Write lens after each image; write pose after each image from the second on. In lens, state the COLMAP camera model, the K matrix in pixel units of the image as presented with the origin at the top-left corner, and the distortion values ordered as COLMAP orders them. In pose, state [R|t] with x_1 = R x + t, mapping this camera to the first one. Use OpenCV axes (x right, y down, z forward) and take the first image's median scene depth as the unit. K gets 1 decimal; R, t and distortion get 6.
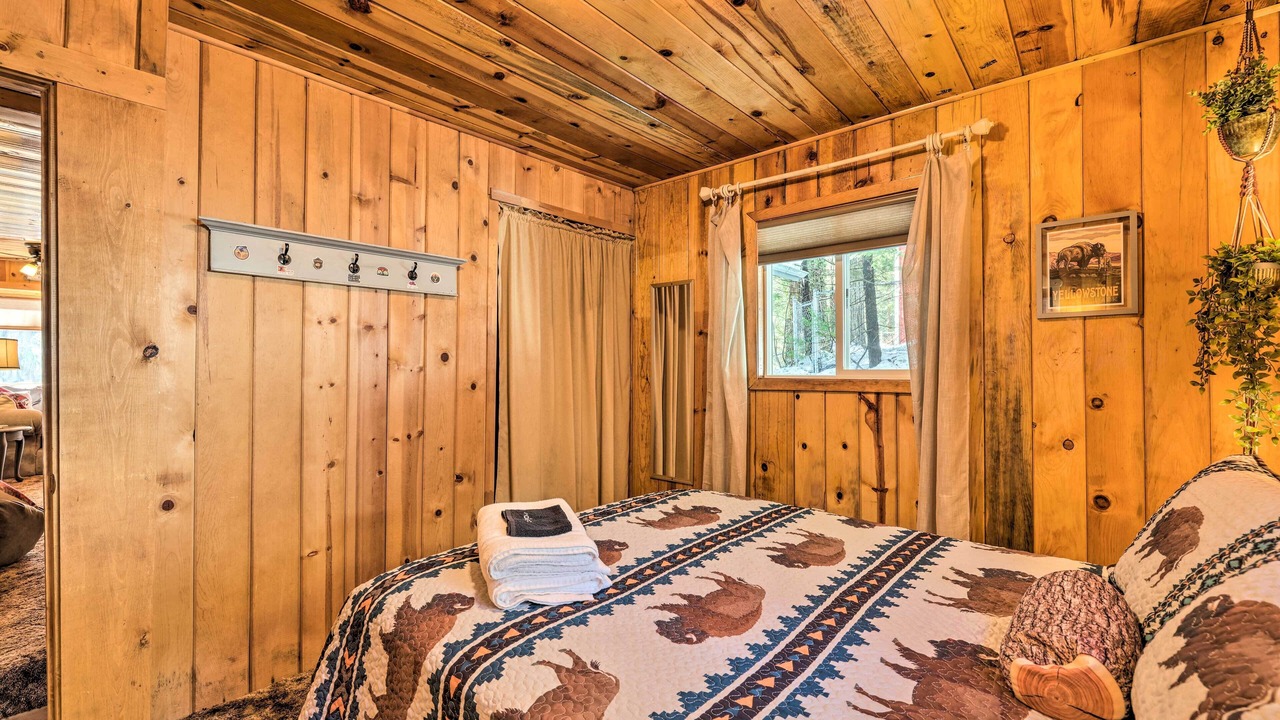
lens RADIAL K [[536.3, 0, 637.6], [0, 536.3, 365.1], [0, 0, 1]] dist [0.002032, 0.000063]
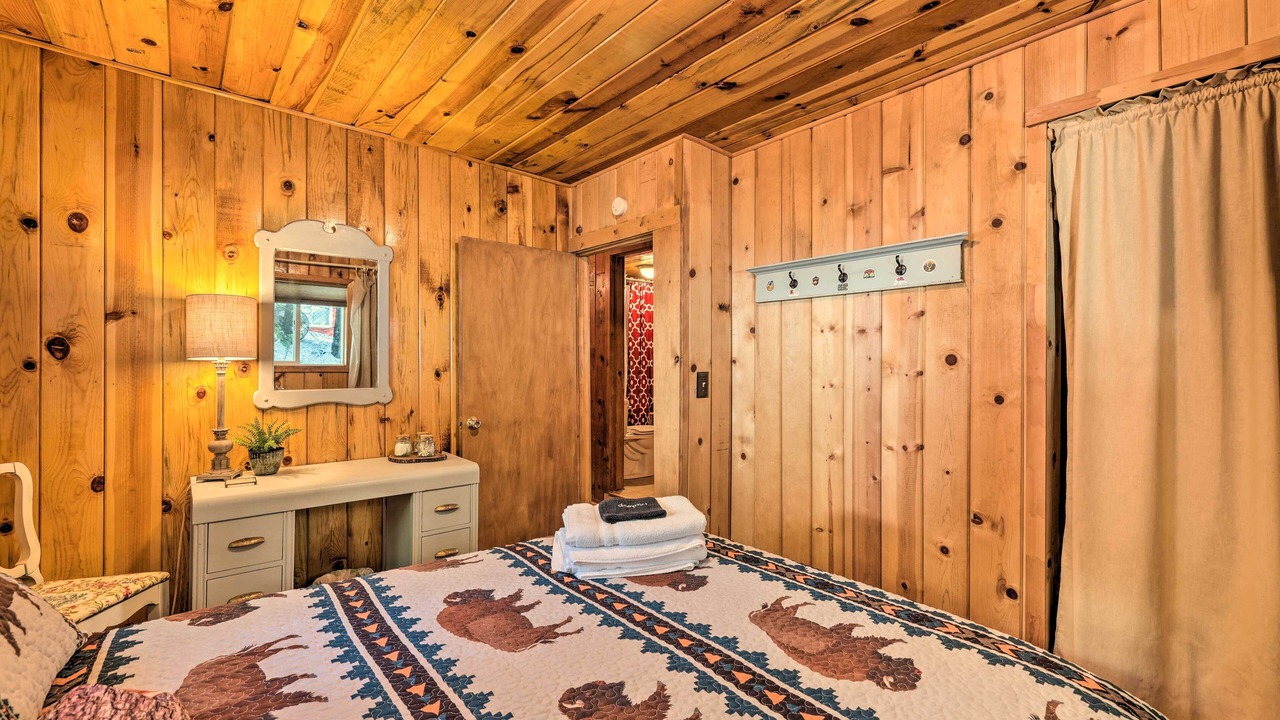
lens RADIAL K [[536.3, 0, 639.3], [0, 536.3, 356.5], [0, 0, 1]] dist [0.002032, 0.000063]
pose [[-0.157473, -0.009320, -0.987479, 0.636722], [-0.003610, 0.999954, -0.008862, -0.013378], [0.987517, 0.002169, -0.157499, 0.829371]]
